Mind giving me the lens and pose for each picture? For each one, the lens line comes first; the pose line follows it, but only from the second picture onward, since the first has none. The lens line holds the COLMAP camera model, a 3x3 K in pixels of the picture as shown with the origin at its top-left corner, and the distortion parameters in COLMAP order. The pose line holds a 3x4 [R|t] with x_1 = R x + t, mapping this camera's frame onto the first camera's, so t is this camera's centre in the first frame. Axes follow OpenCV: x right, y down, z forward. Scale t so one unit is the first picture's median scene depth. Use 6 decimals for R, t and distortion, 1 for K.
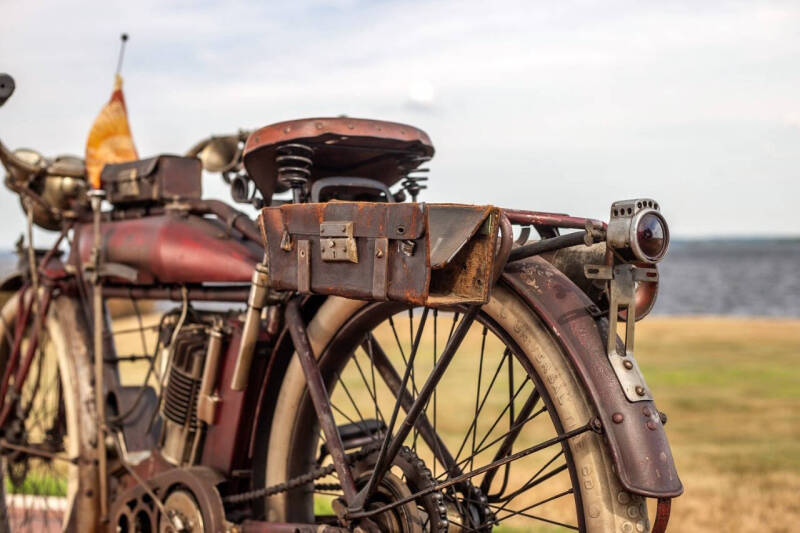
lens RADIAL K [[1211.3, 0, 400.0], [0, 1211.3, 266.5], [0, 0, 1]] dist [-0.113796, -0.001978]
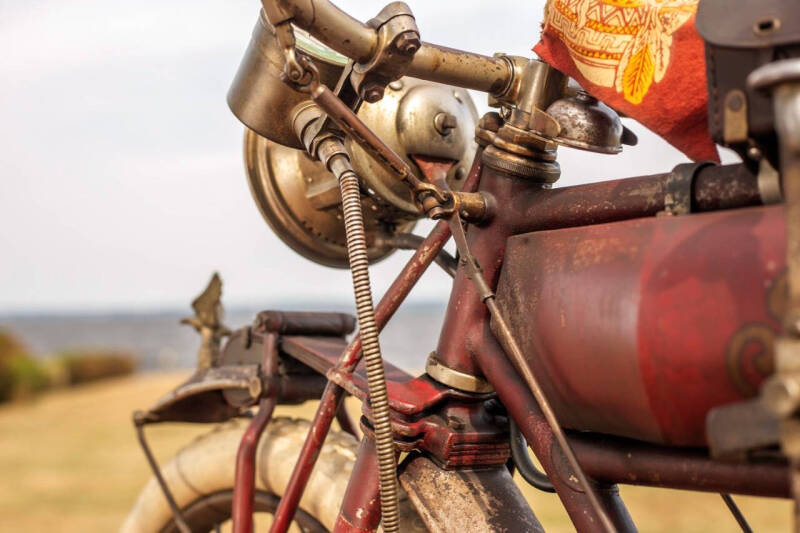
lens RADIAL K [[1211.3, 0, 400.0], [0, 1211.3, 266.5], [0, 0, 1]] dist [-0.113796, -0.001978]
pose [[0.999851, -0.014712, 0.009084, -0.401041], [0.015094, 0.998939, -0.043498, -0.017835], [-0.008435, 0.043629, 0.999012, 0.930647]]
